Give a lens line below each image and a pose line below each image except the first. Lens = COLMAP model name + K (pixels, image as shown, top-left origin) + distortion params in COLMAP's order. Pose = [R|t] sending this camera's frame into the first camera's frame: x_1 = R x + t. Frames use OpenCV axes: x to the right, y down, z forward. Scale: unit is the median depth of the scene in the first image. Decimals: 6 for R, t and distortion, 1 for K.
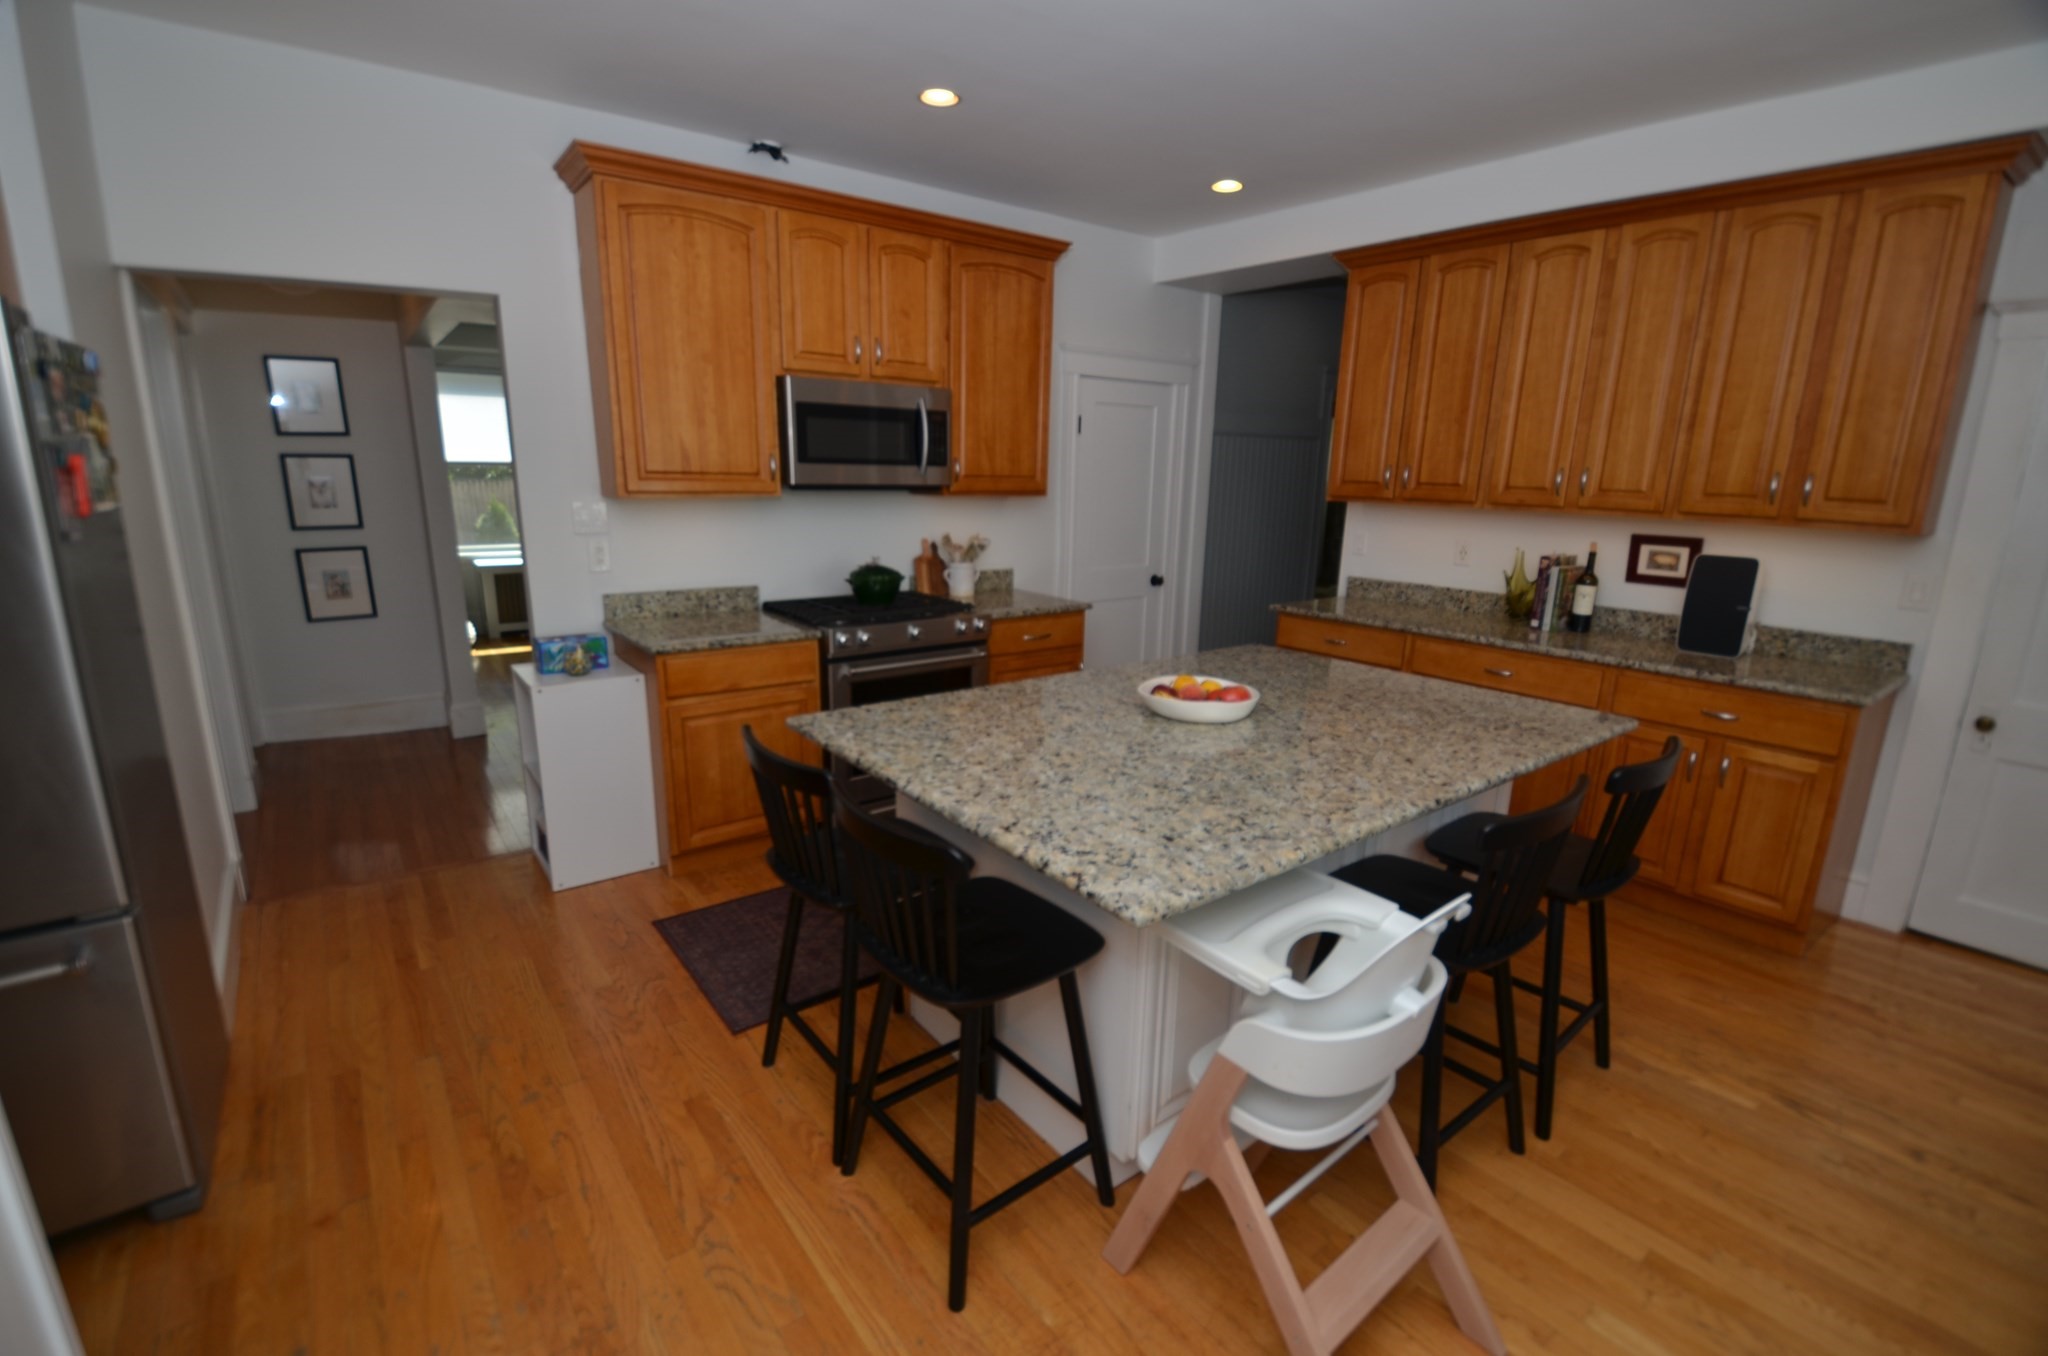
lens RADIAL K [[900.5, 0, 1014.2], [0, 900.5, 687.8], [0, 0, 1]] dist [0.014334, -0.022534]
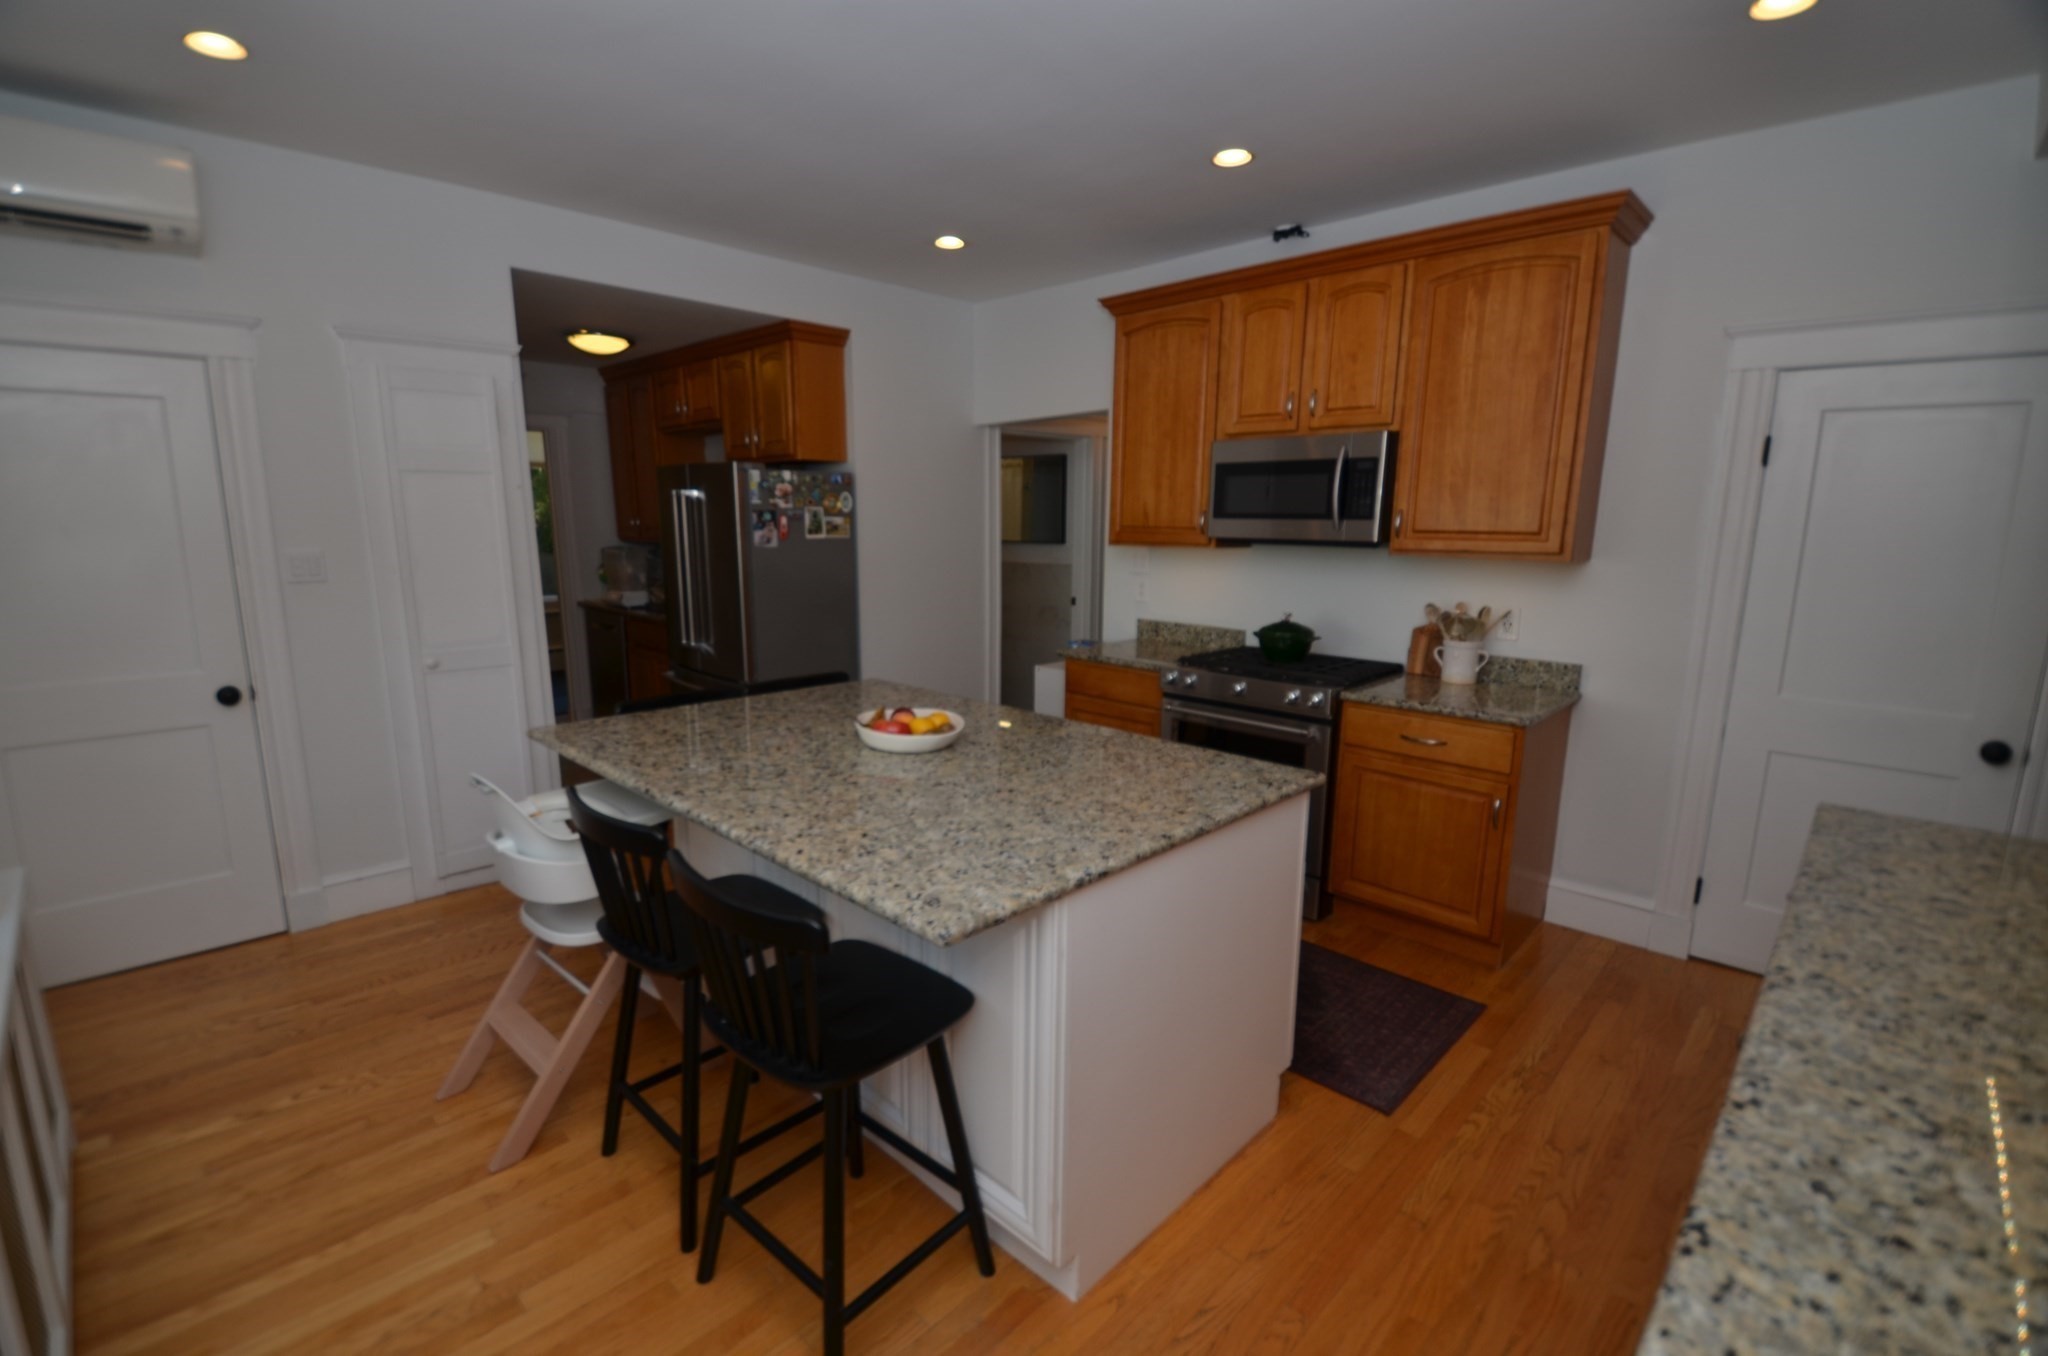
lens RADIAL K [[900.5, 0, 1014.2], [0, 900.5, 687.8], [0, 0, 1]] dist [0.014334, -0.022534]
pose [[0.142289, 0.166250, -0.975764, 0.787959], [-0.240319, 0.962100, 0.128878, -0.126572], [0.960209, 0.216157, 0.176850, 0.583721]]
